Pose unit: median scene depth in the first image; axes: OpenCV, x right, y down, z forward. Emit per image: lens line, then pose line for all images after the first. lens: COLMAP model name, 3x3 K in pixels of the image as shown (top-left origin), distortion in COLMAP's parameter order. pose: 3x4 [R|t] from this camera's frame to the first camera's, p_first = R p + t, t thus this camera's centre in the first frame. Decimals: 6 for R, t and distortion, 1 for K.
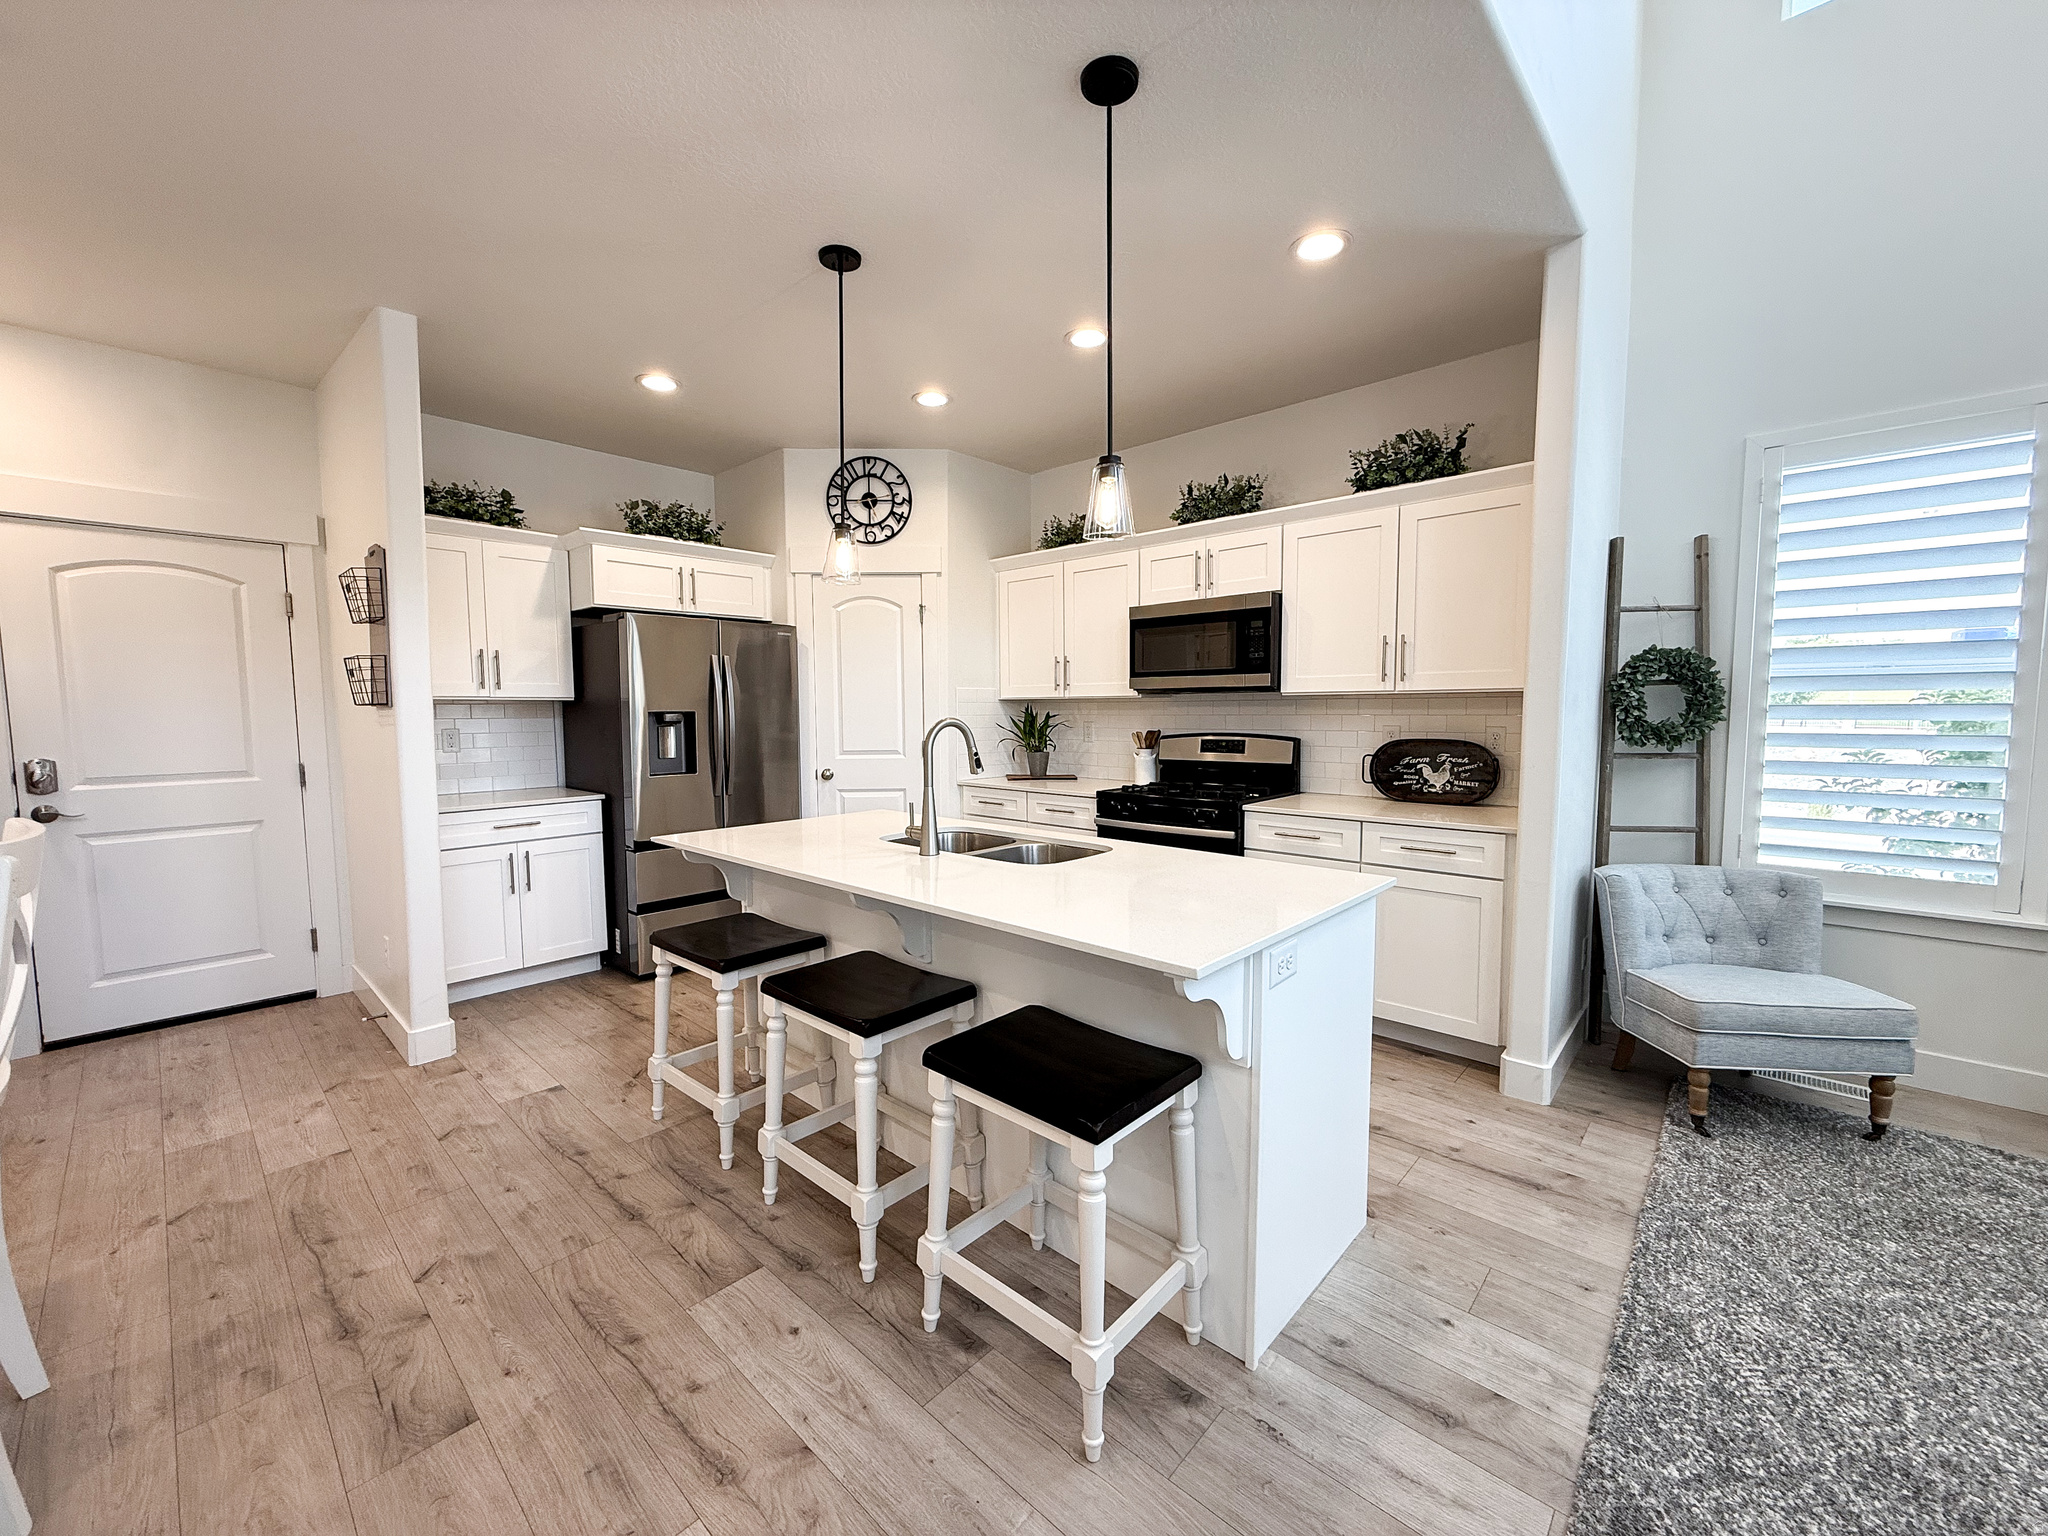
lens RADIAL K [[817.1, 0, 1017.6], [0, 817.1, 767.8], [0, 0, 1]] dist [0.001508, 0.000169]
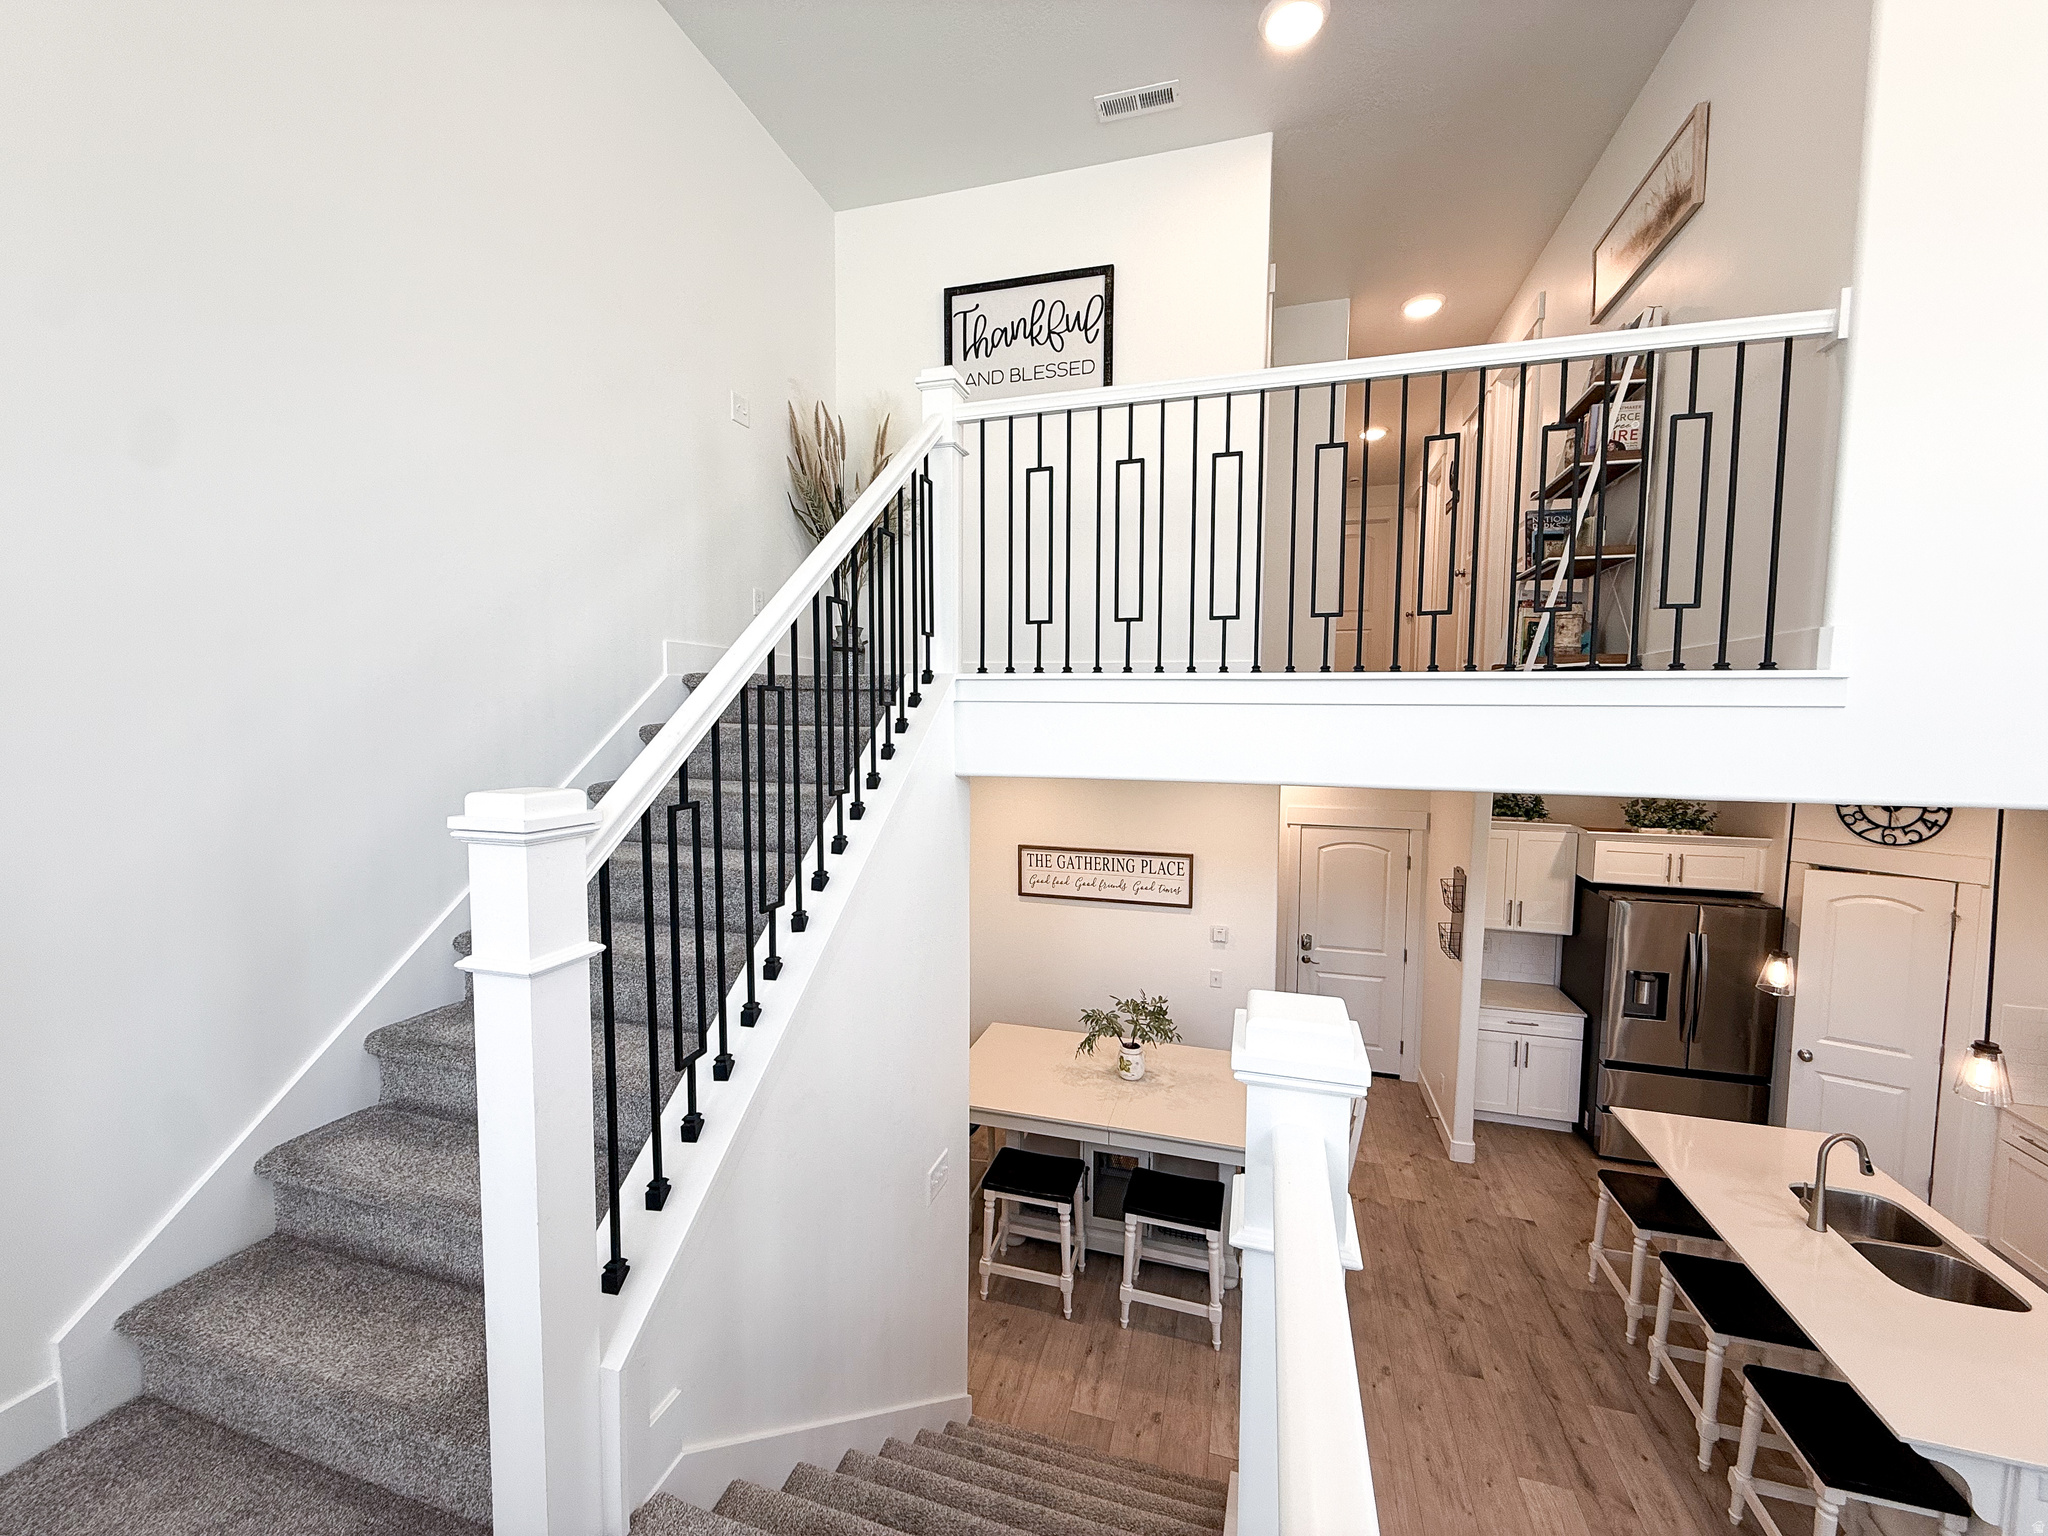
lens RADIAL K [[817.1, 0, 1017.6], [0, 817.1, 767.8], [0, 0, 1]] dist [0.001508, 0.000169]
pose [[0.445927, 0.071861, -0.892180, 0.366468], [-0.077493, 0.996129, 0.041501, -0.484708], [0.891708, 0.050631, 0.449769, -0.685053]]
